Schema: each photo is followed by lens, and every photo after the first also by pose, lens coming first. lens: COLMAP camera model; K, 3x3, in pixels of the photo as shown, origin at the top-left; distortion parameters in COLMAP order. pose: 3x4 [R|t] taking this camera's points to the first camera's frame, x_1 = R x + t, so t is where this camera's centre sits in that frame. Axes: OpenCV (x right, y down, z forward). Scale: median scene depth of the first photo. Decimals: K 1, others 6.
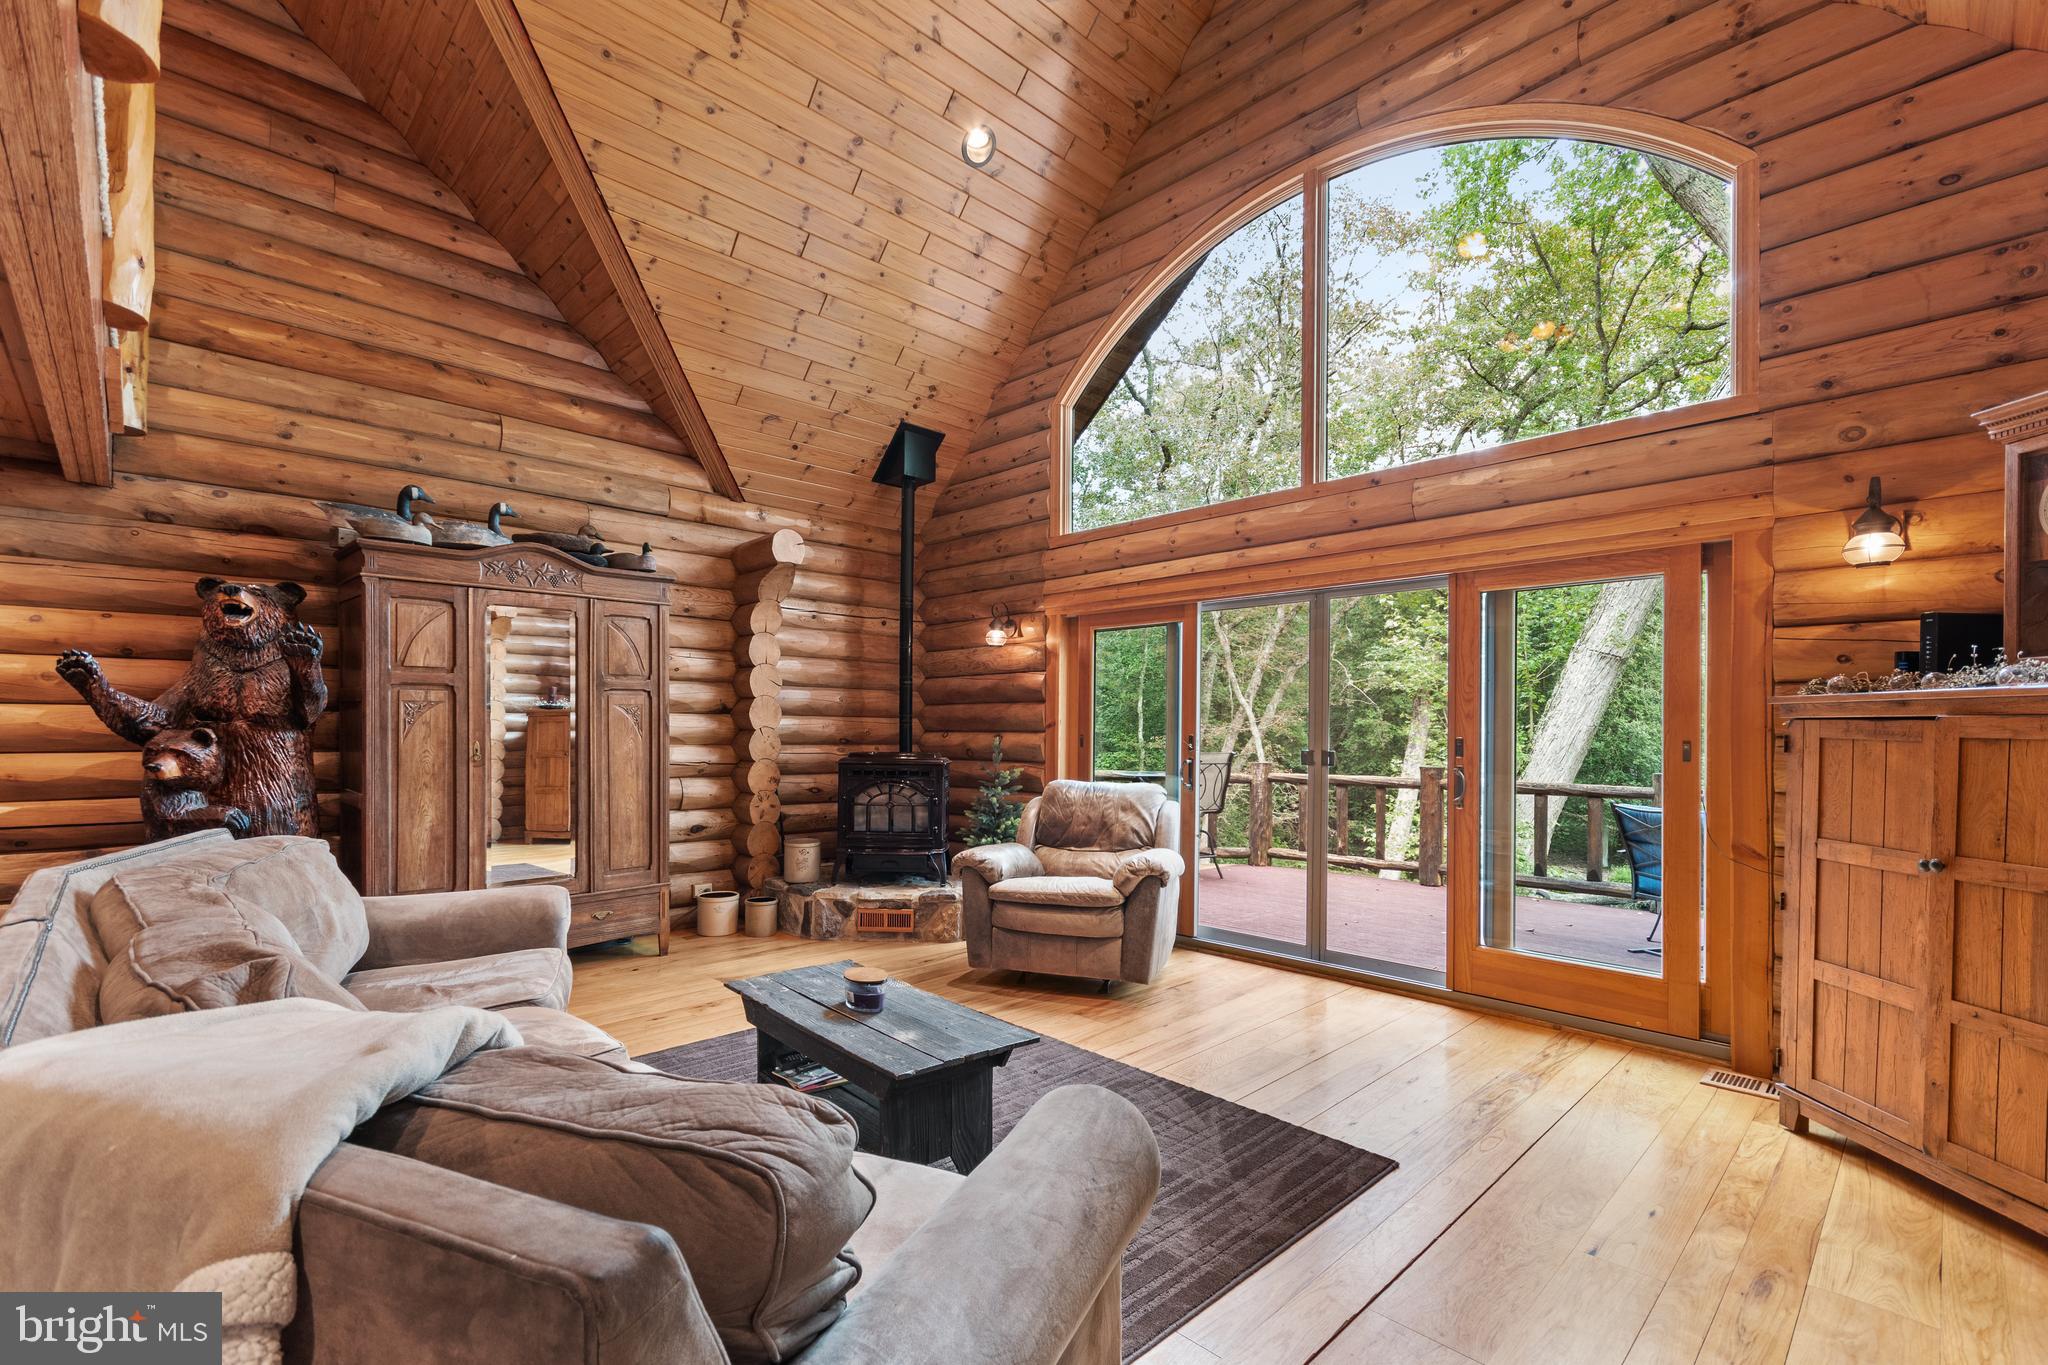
lens RADIAL K [[910.3, 0, 1023.4], [0, 910.3, 727.1], [0, 0, 1]] dist [0.008467, -0.001970]
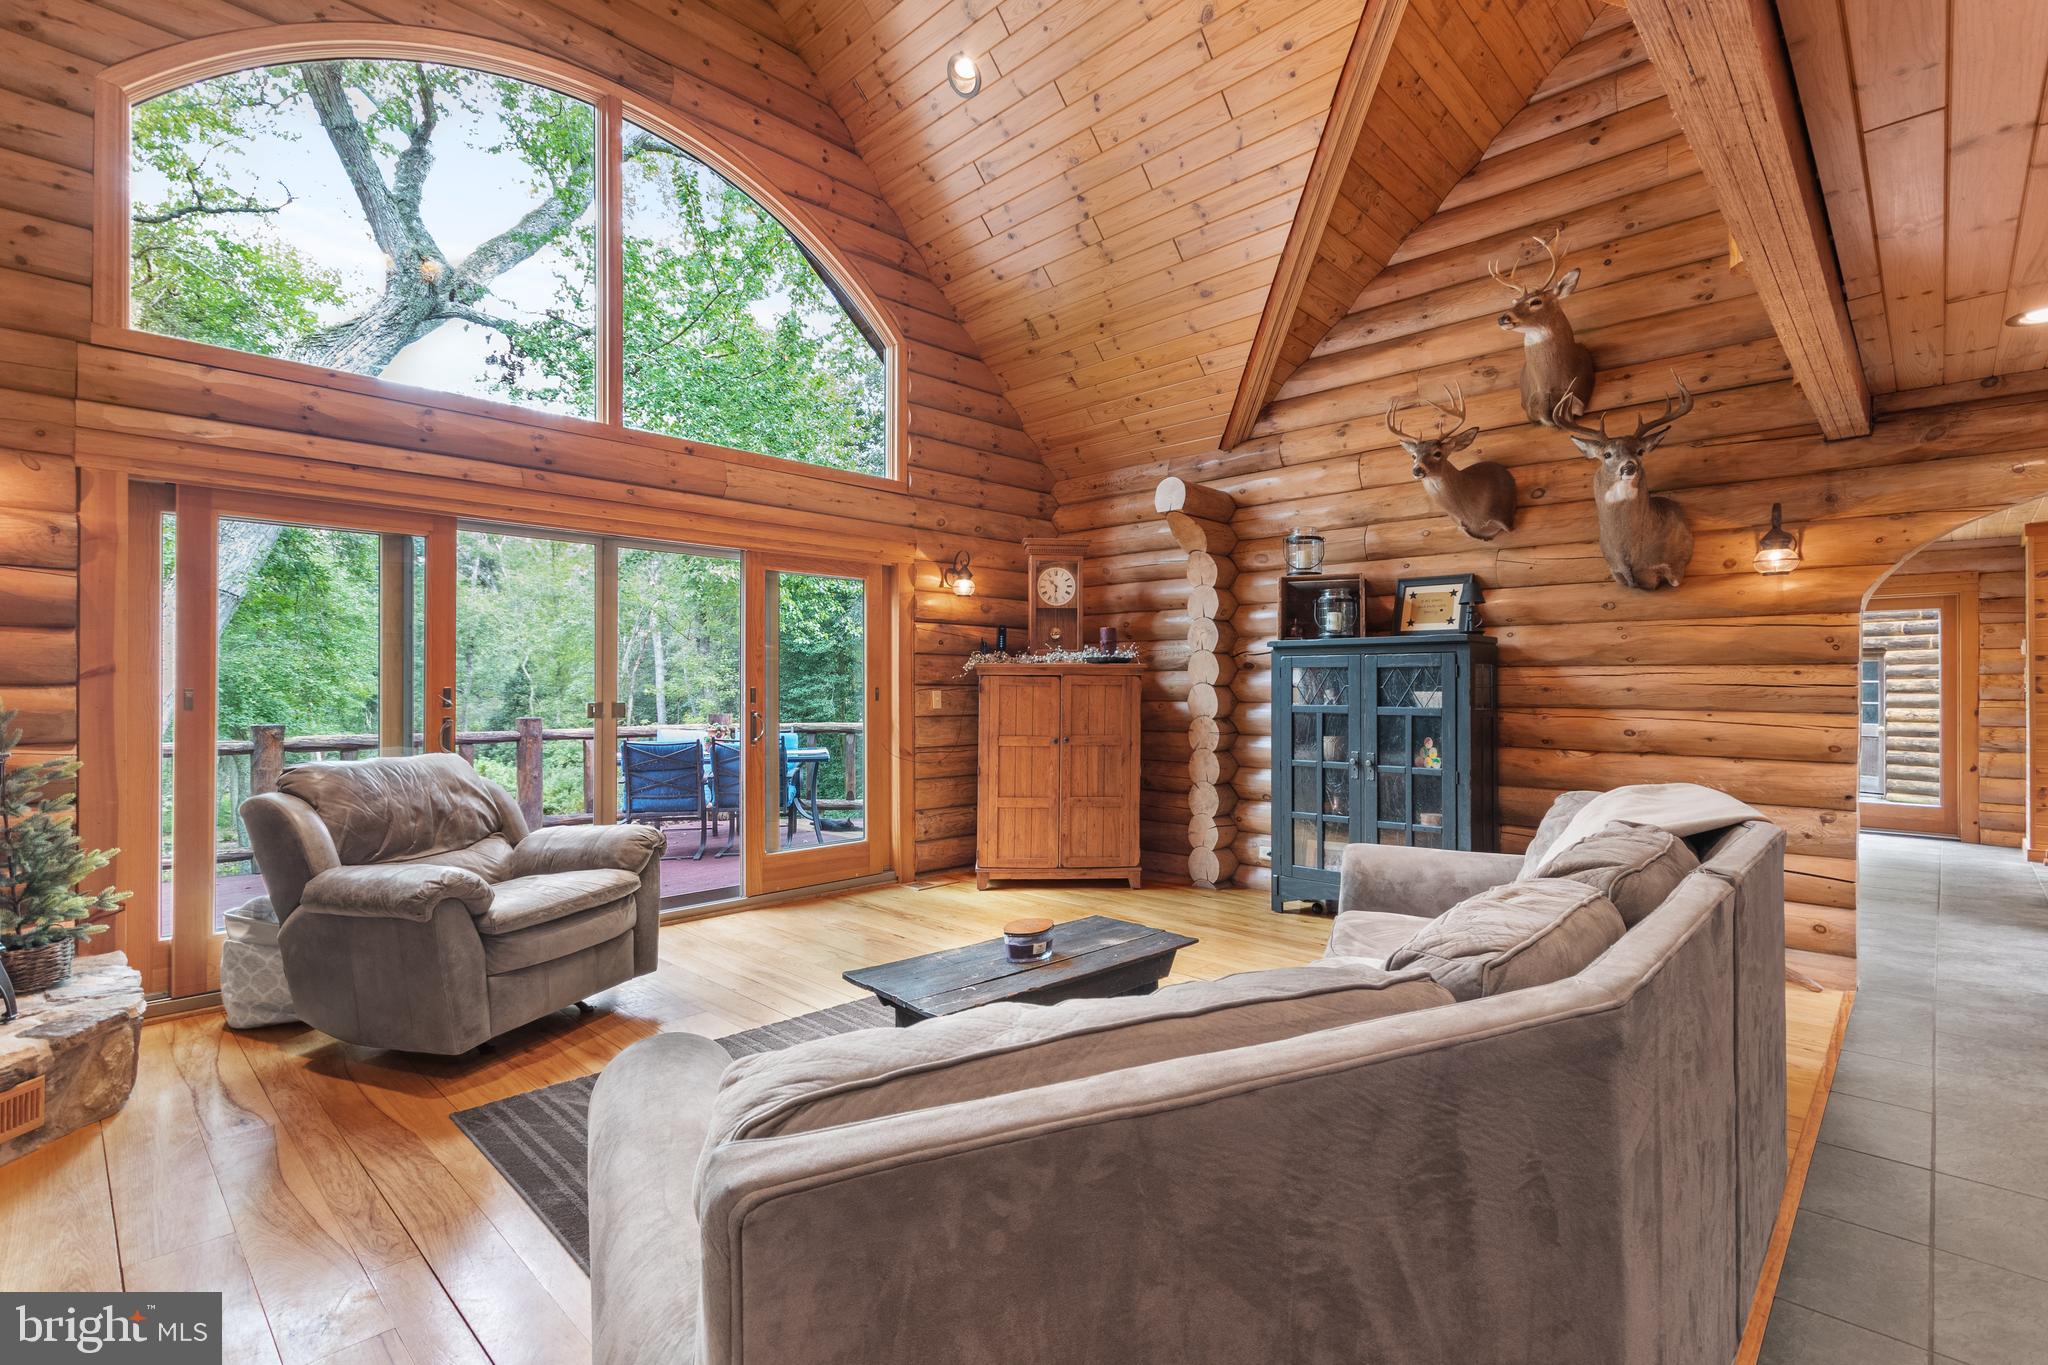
lens RADIAL K [[910.3, 0, 1041.8], [0, 910.3, 684.4], [0, 0, 1]] dist [0.008467, -0.001970]
pose [[-0.014109, -0.005452, 0.999886, -0.635643], [-0.002832, 0.999981, 0.005413, 0.000043], [-0.999896, -0.002756, -0.014124, 0.545127]]
